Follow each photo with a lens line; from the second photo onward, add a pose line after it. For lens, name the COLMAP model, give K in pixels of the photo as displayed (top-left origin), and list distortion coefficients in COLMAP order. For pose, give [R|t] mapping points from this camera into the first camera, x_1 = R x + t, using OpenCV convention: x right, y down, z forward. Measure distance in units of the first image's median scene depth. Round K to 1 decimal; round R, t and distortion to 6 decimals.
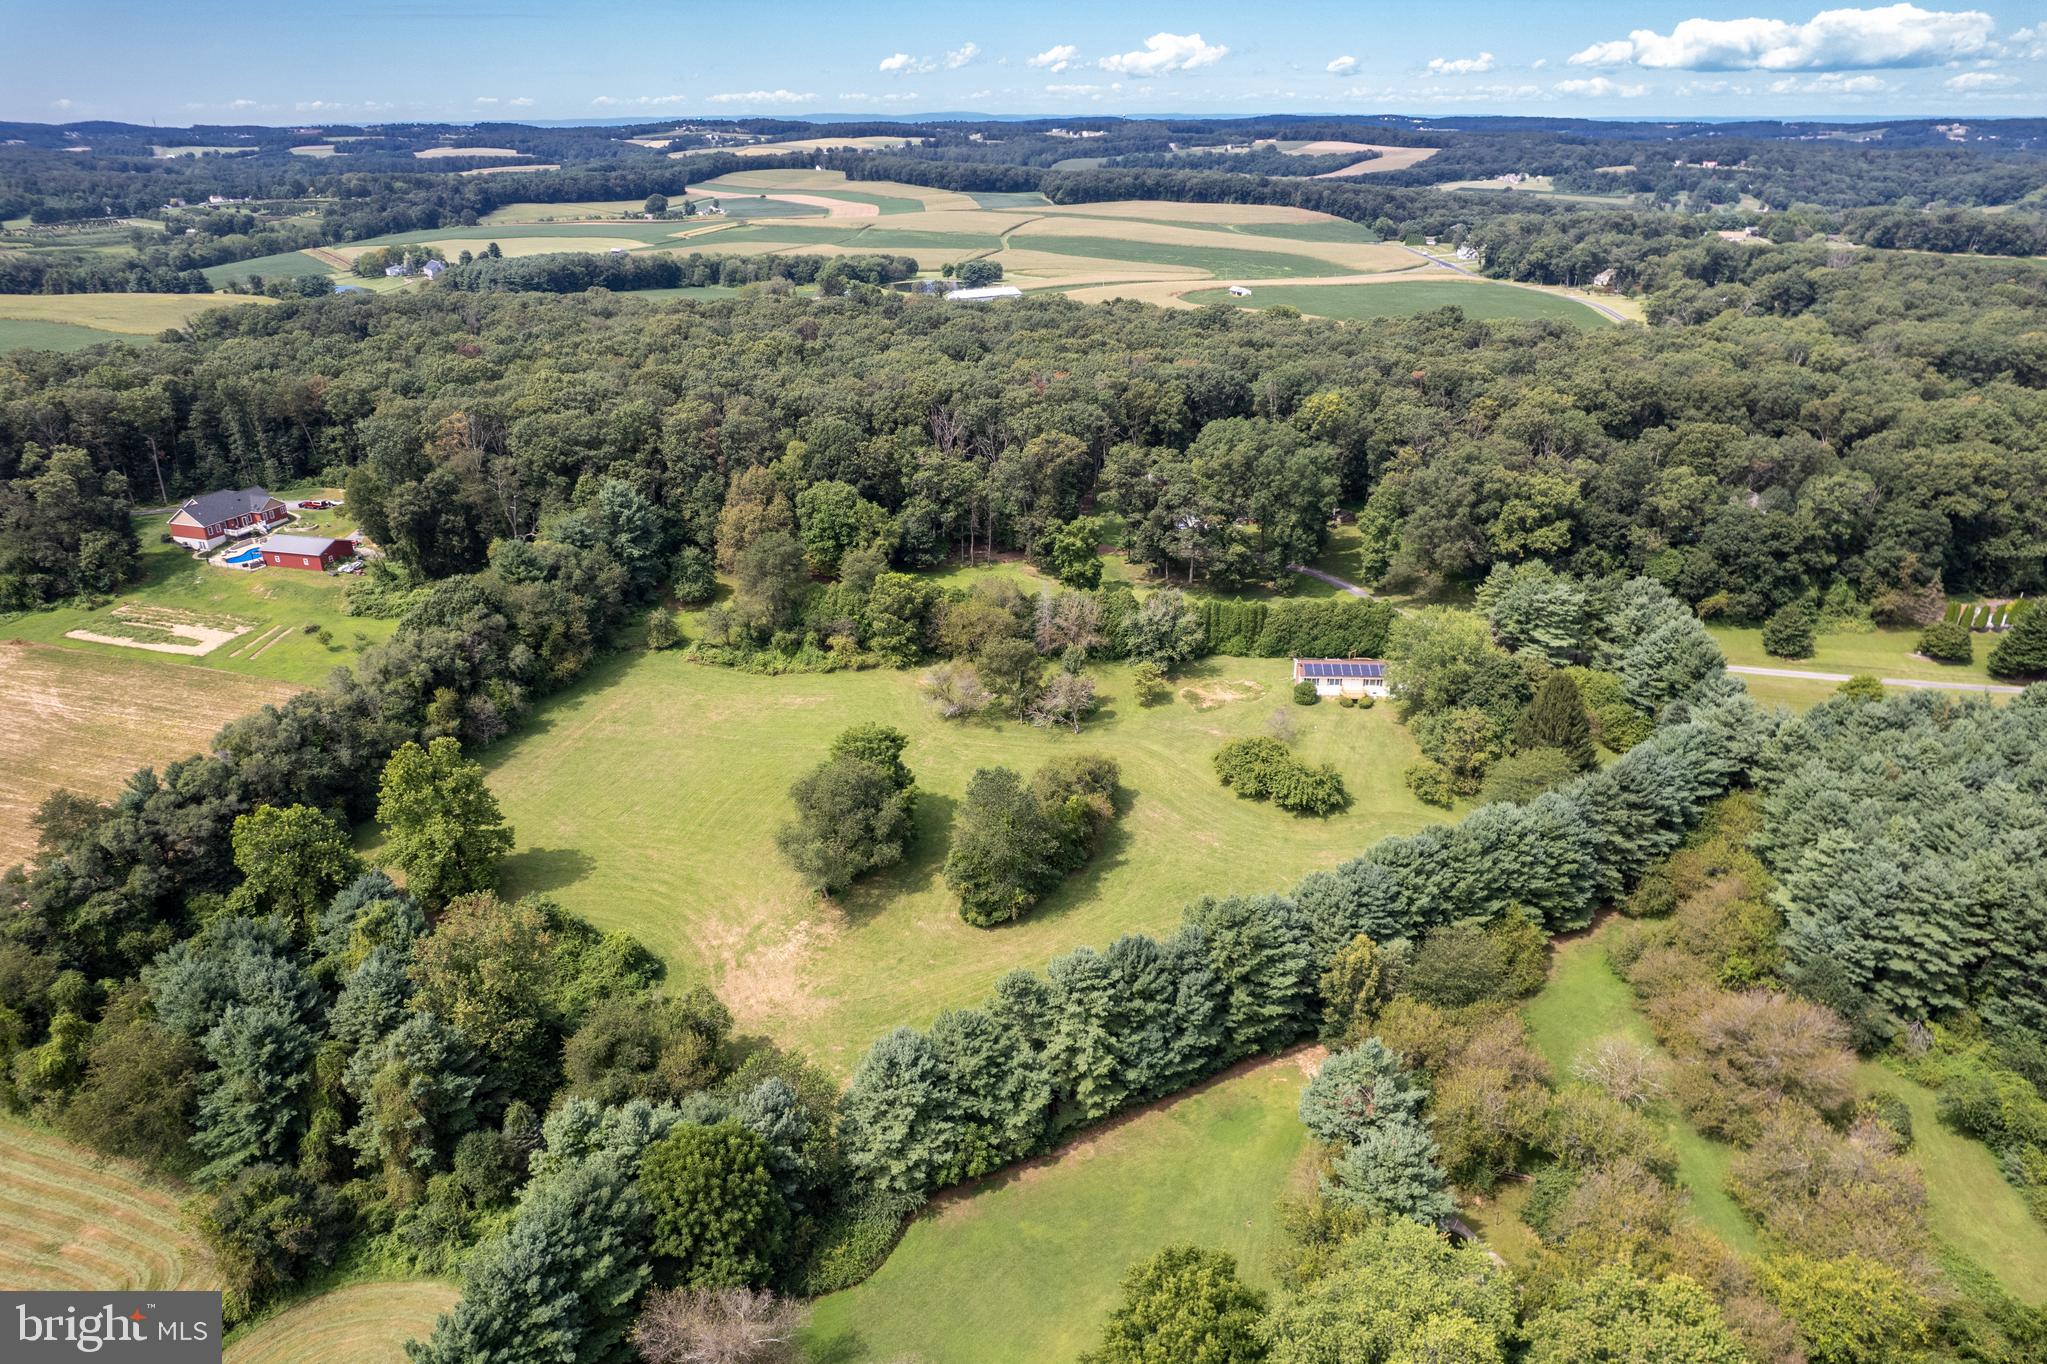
lens RADIAL K [[1316.6, 0, 1033.9], [0, 1316.6, 687.7], [0, 0, 1]] dist [-0.072142, 0.060503]
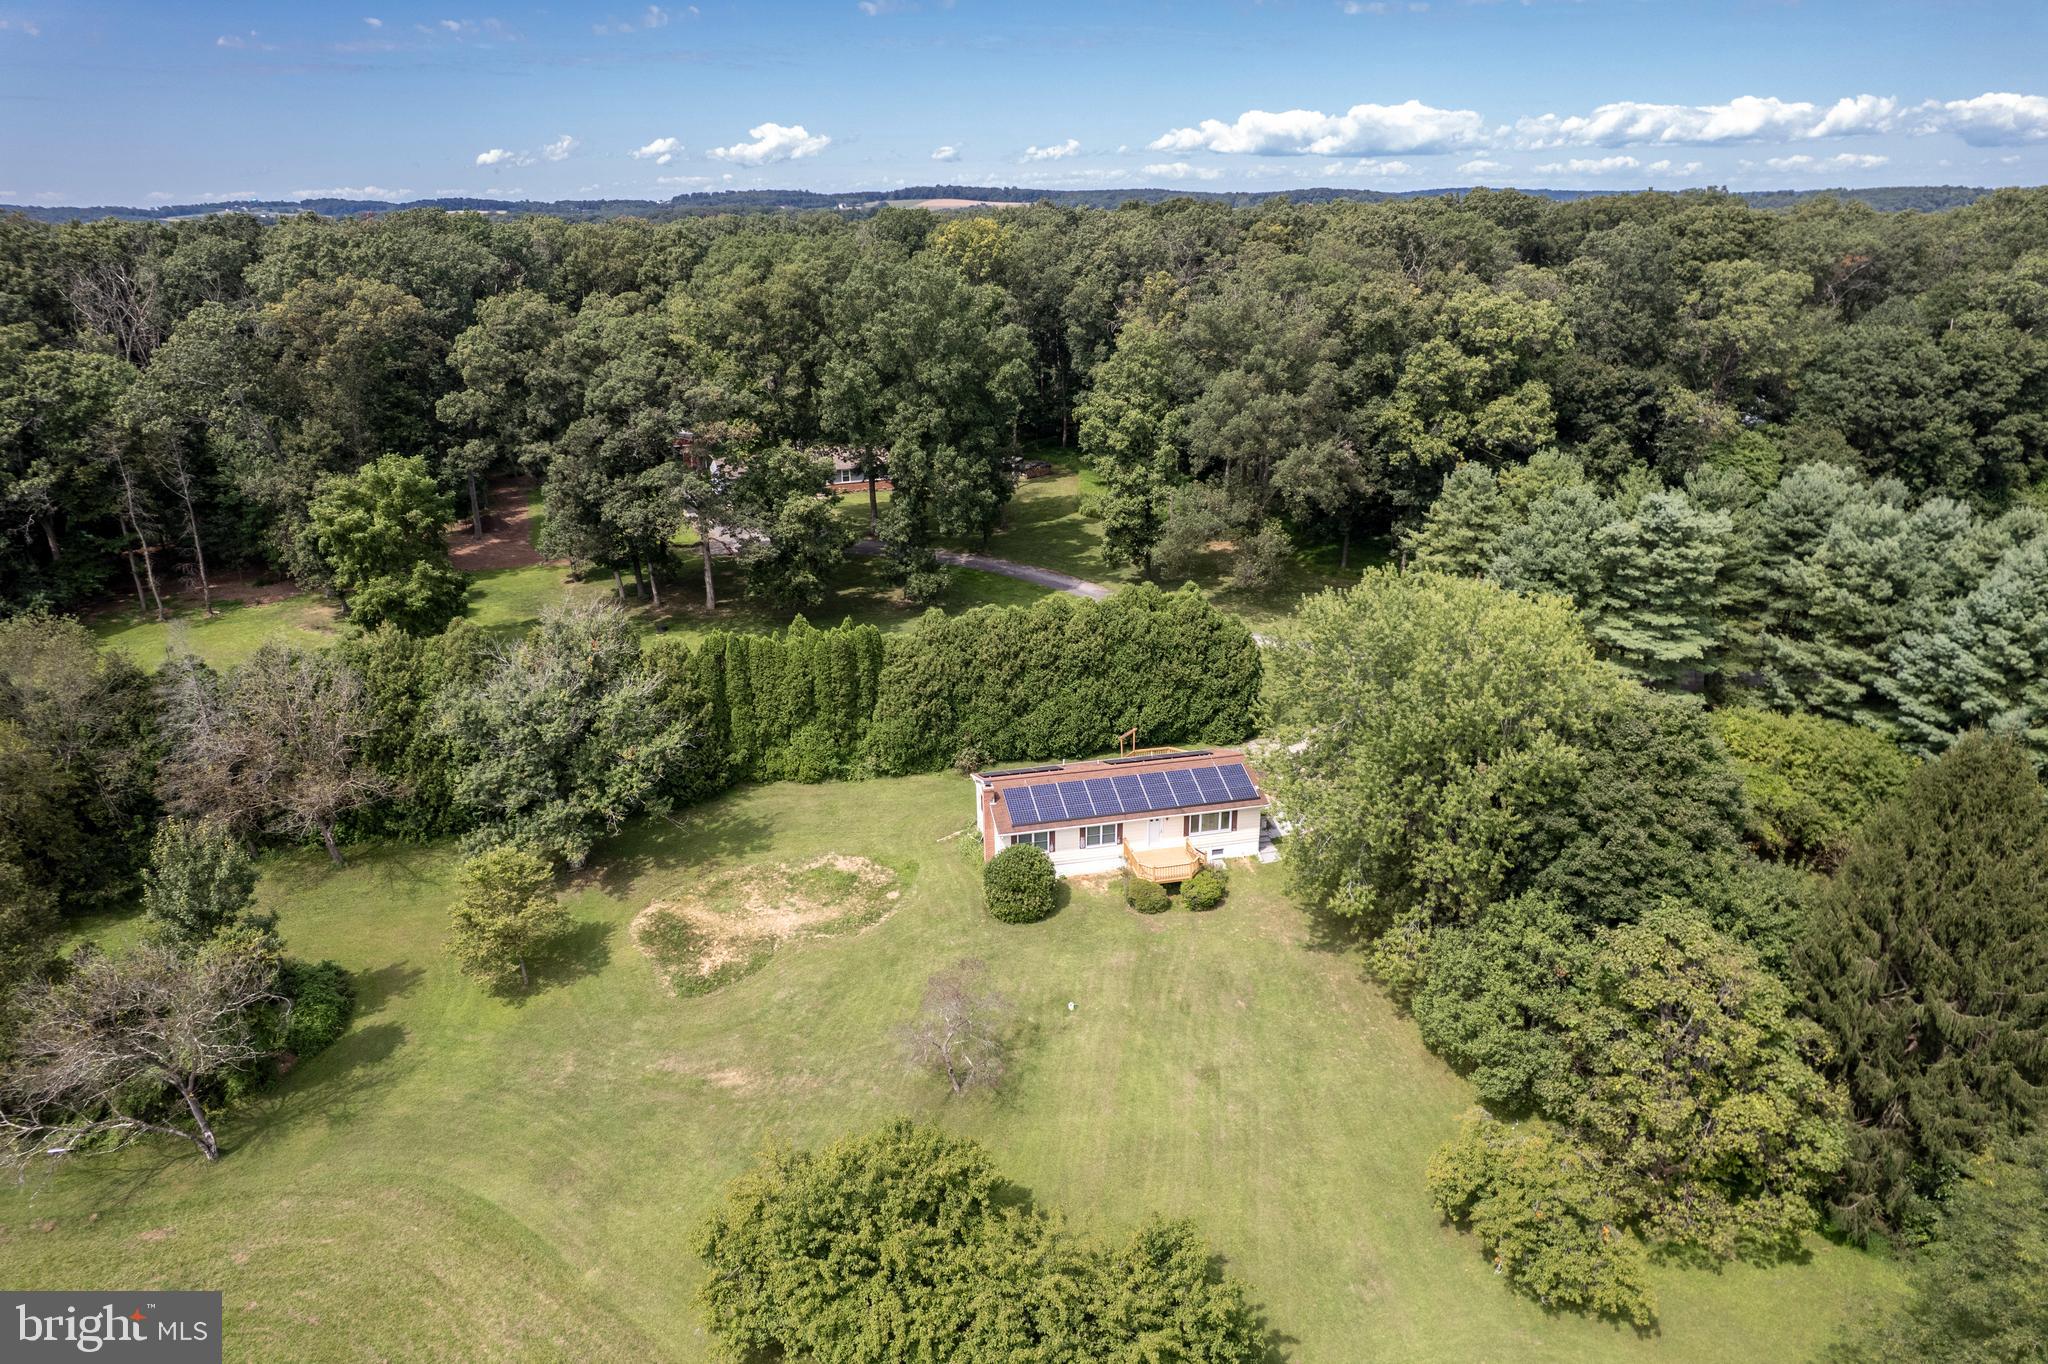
lens RADIAL K [[1317.2, 0, 1034.4], [0, 1317.2, 687.7], [0, 0, 1]] dist [-0.072142, 0.060503]
pose [[0.962950, -0.102688, 0.249362, 0.126572], [0.116854, 0.992233, -0.042644, -0.027263], [-0.243046, 0.070203, 0.967471, 0.642279]]
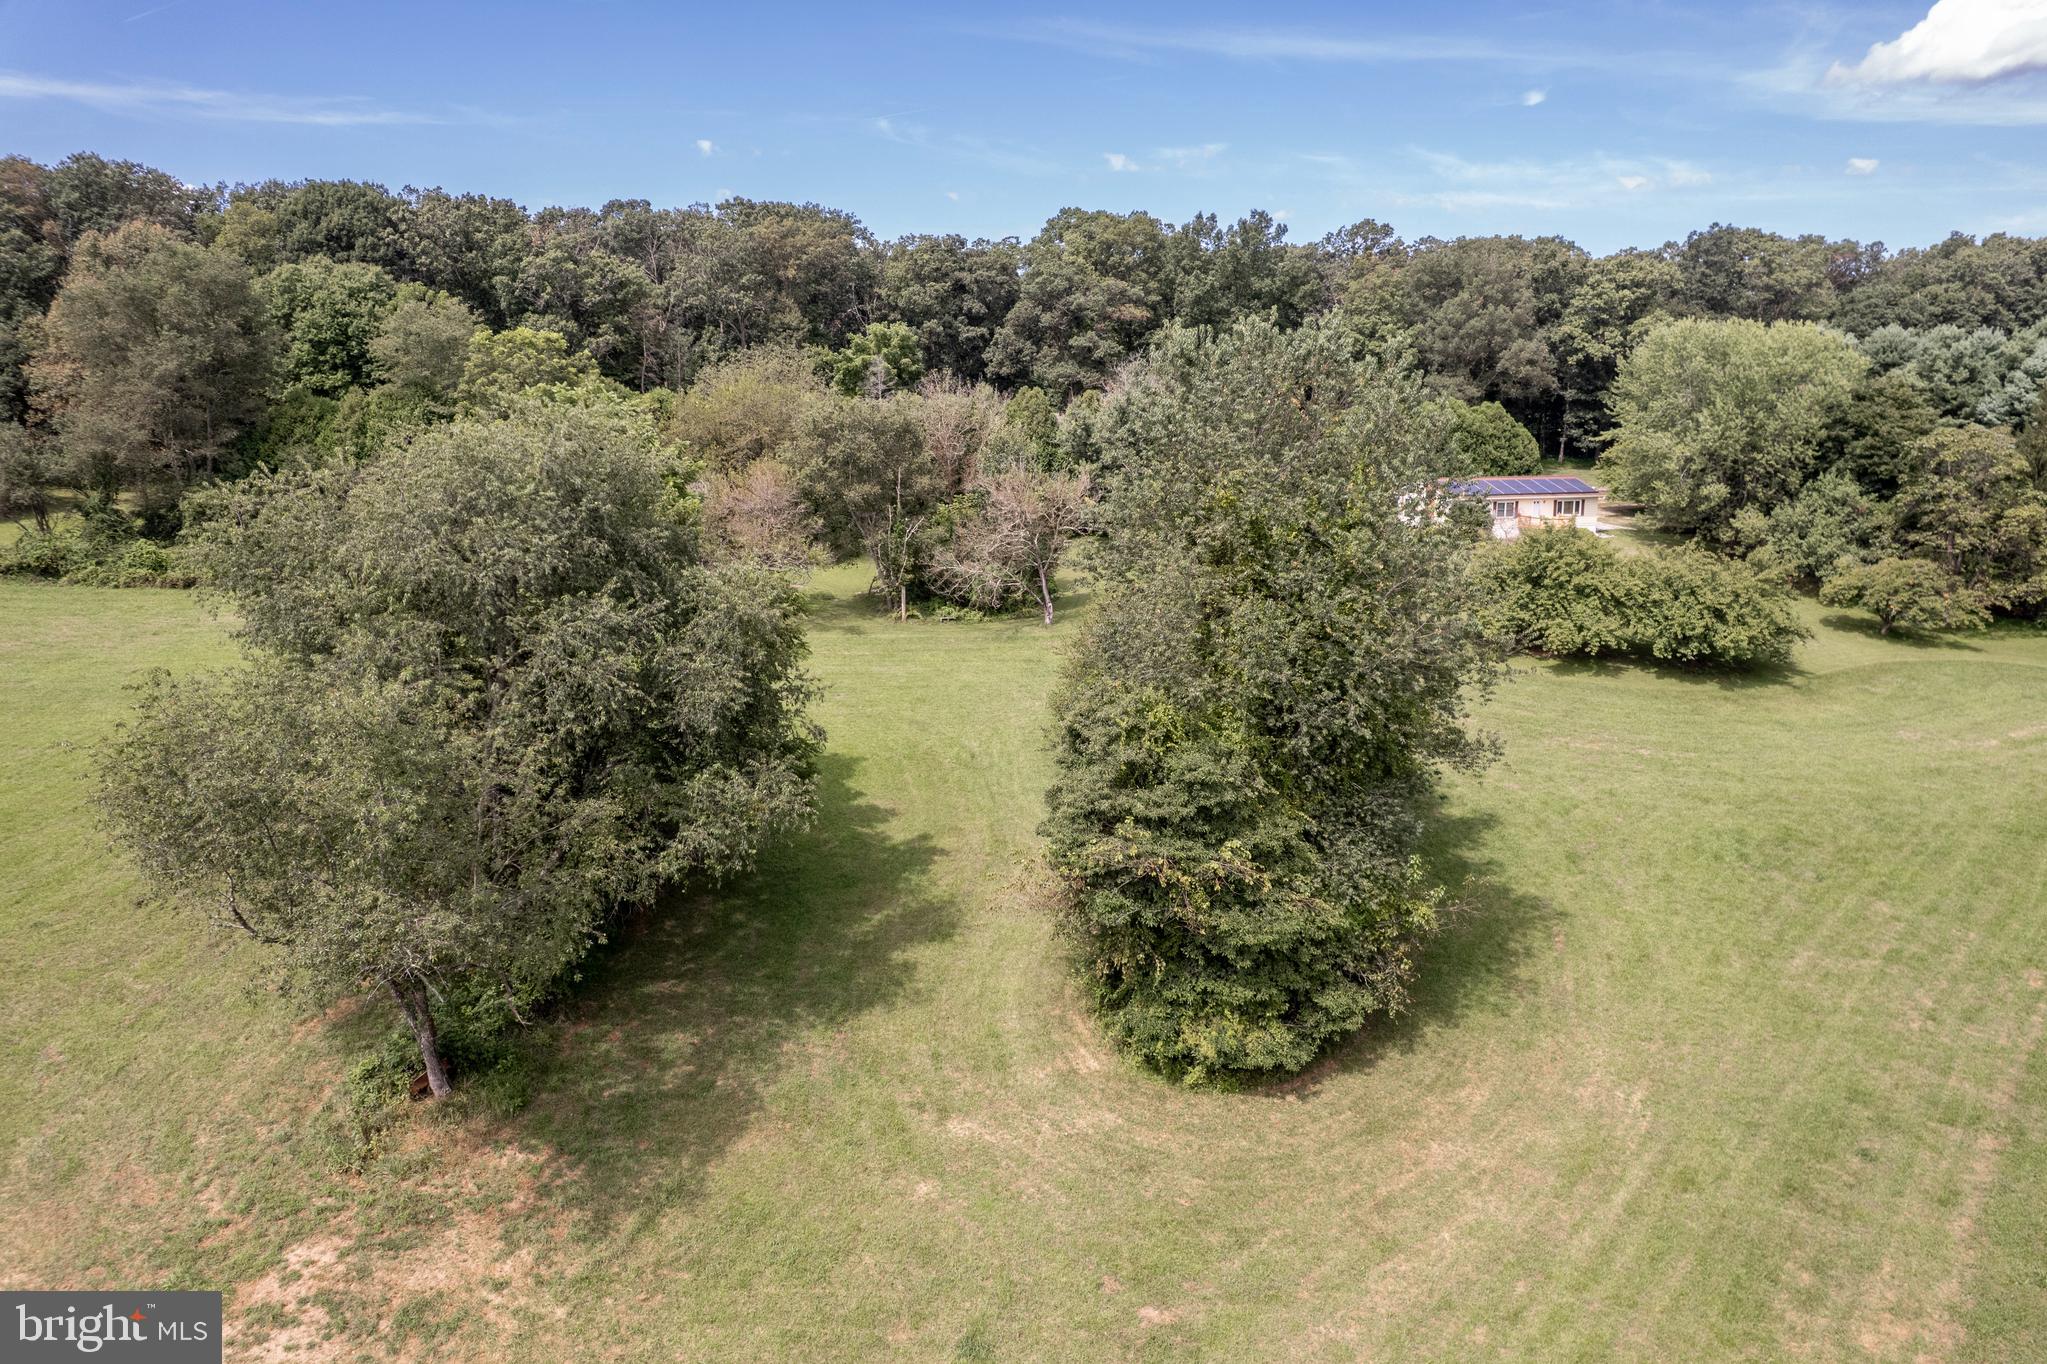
lens RADIAL K [[1330.8, 0, 1027.8], [0, 1330.8, 645.6], [0, 0, 1]] dist [-0.094588, 0.089306]
pose [[0.935393, -0.065267, 0.347535, -0.104149], [0.141231, 0.969981, -0.197964, 0.109487], [-0.324182, 0.234257, 0.916531, 0.584481]]
